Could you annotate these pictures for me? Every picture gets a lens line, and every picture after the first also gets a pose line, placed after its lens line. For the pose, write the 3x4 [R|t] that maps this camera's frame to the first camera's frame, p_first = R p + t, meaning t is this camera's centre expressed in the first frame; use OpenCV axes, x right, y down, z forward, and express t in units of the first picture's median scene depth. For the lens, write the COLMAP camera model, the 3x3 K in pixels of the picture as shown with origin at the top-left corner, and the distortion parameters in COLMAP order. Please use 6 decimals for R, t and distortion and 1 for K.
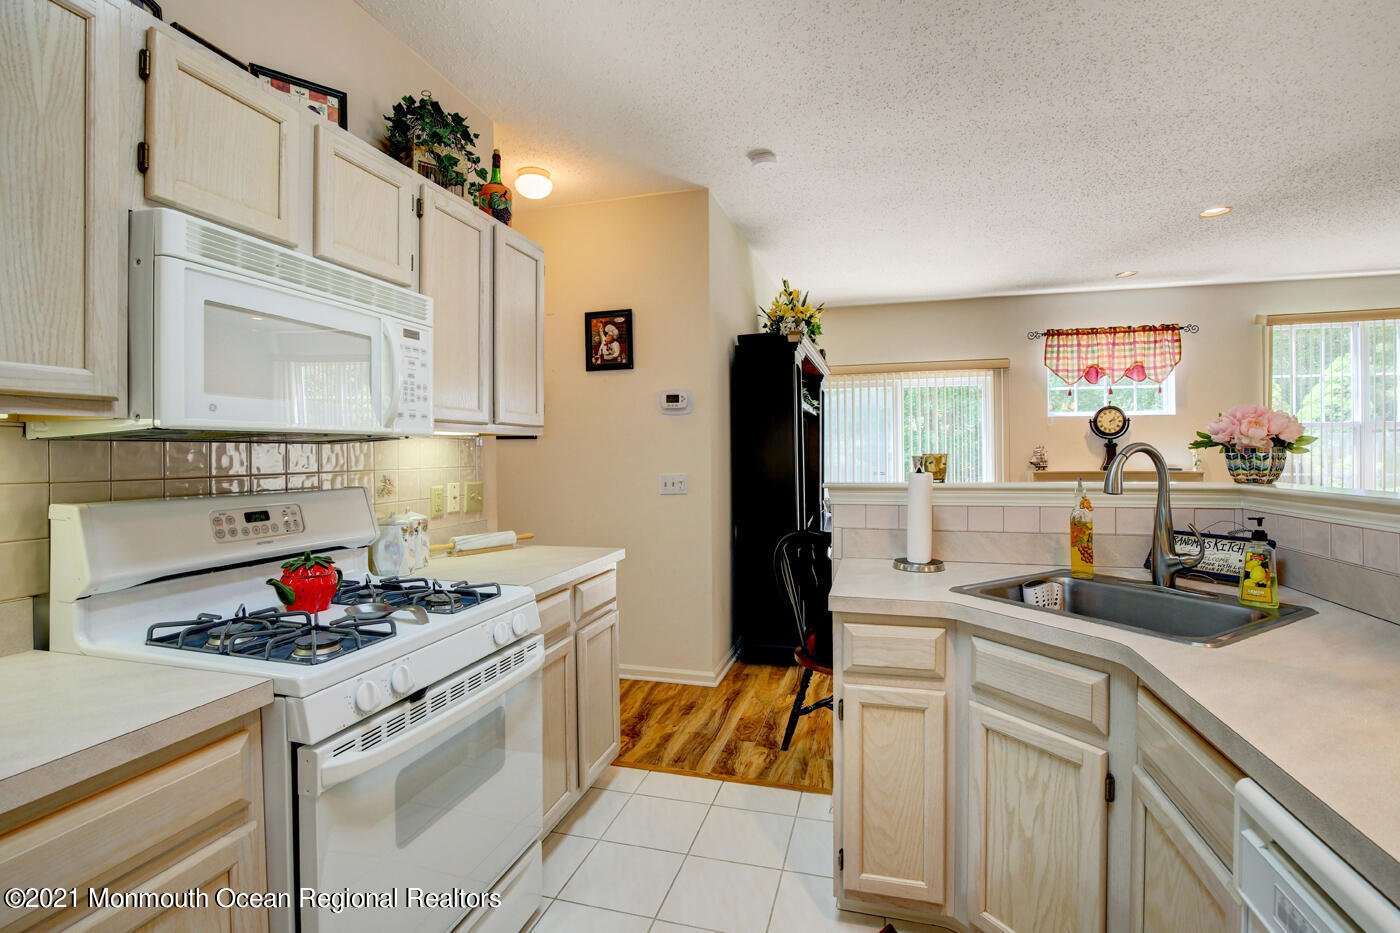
lens RADIAL K [[671.5, 0, 691.2], [0, 671.5, 453.6], [0, 0, 1]] dist [-0.034446, 0.004502]
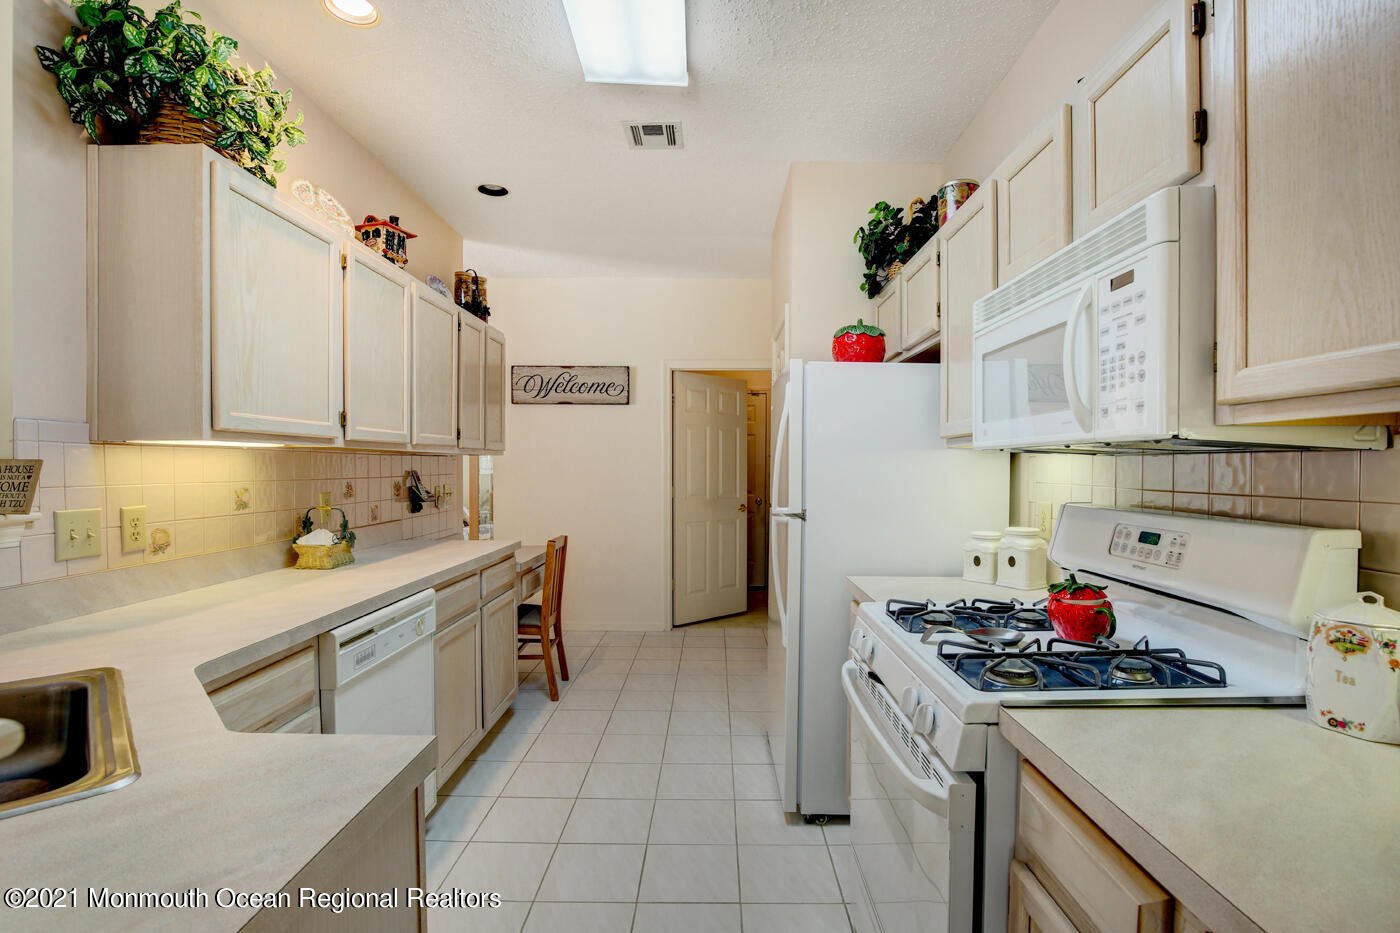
lens RADIAL K [[671.5, 0, 701.2], [0, 671.5, 468.5], [0, 0, 1]] dist [-0.034446, 0.004502]
pose [[-0.968527, 0.006527, -0.248822, 0.068305], [0.004813, 0.999960, 0.007493, -0.003532], [0.248861, 0.006060, -0.968520, 0.812356]]
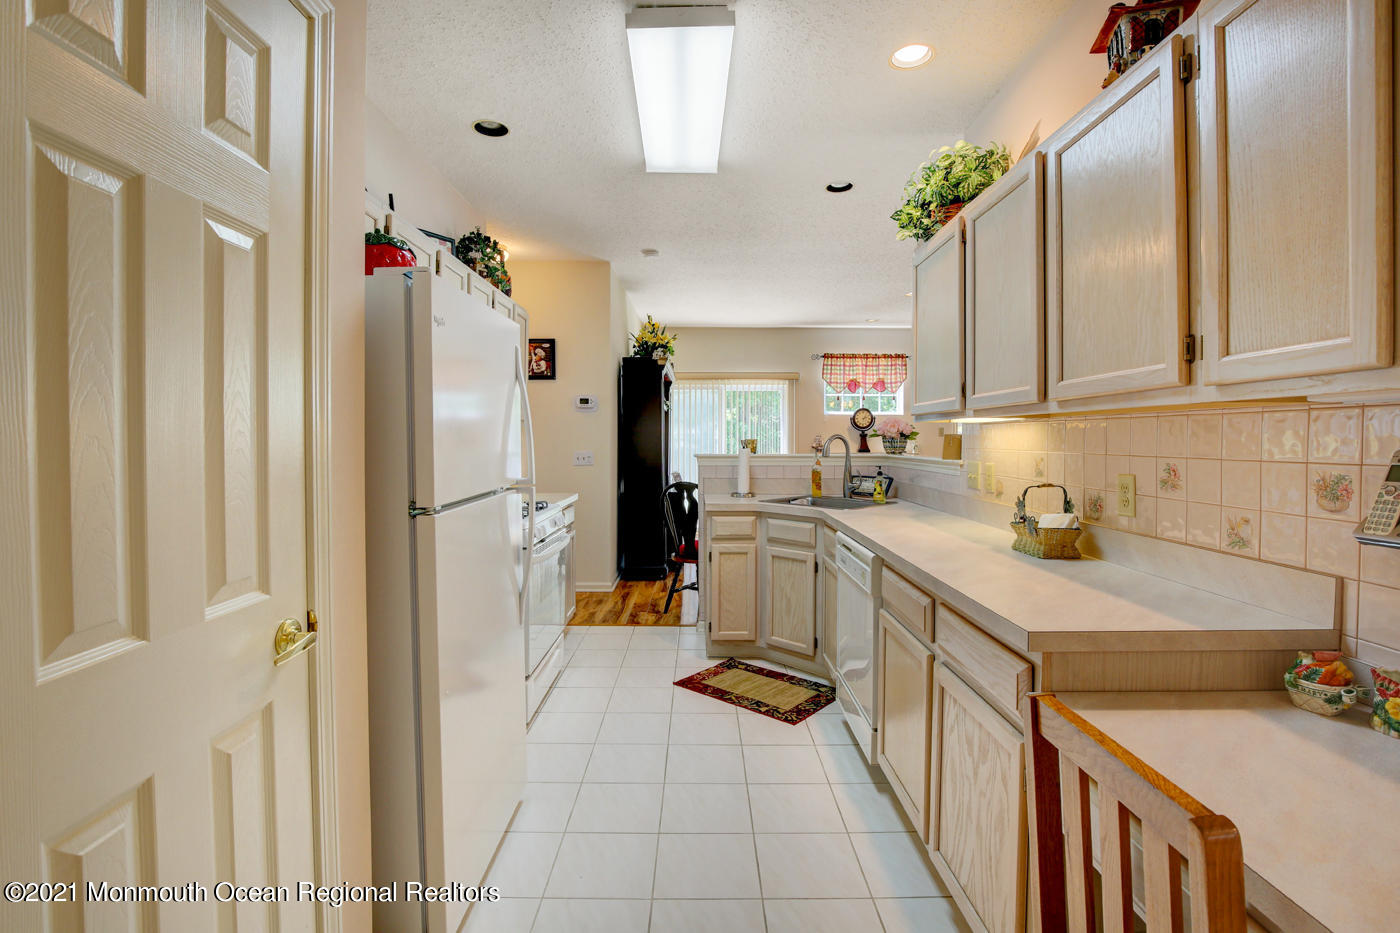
lens RADIAL K [[671.5, 0, 697.5], [0, 671.5, 456.4], [0, 0, 1]] dist [-0.034446, 0.004502]
pose [[0.961227, 0.001984, 0.275750, -0.198746], [-0.008790, 0.999686, 0.023447, 0.003971], [-0.275617, -0.024962, 0.960943, -0.511585]]
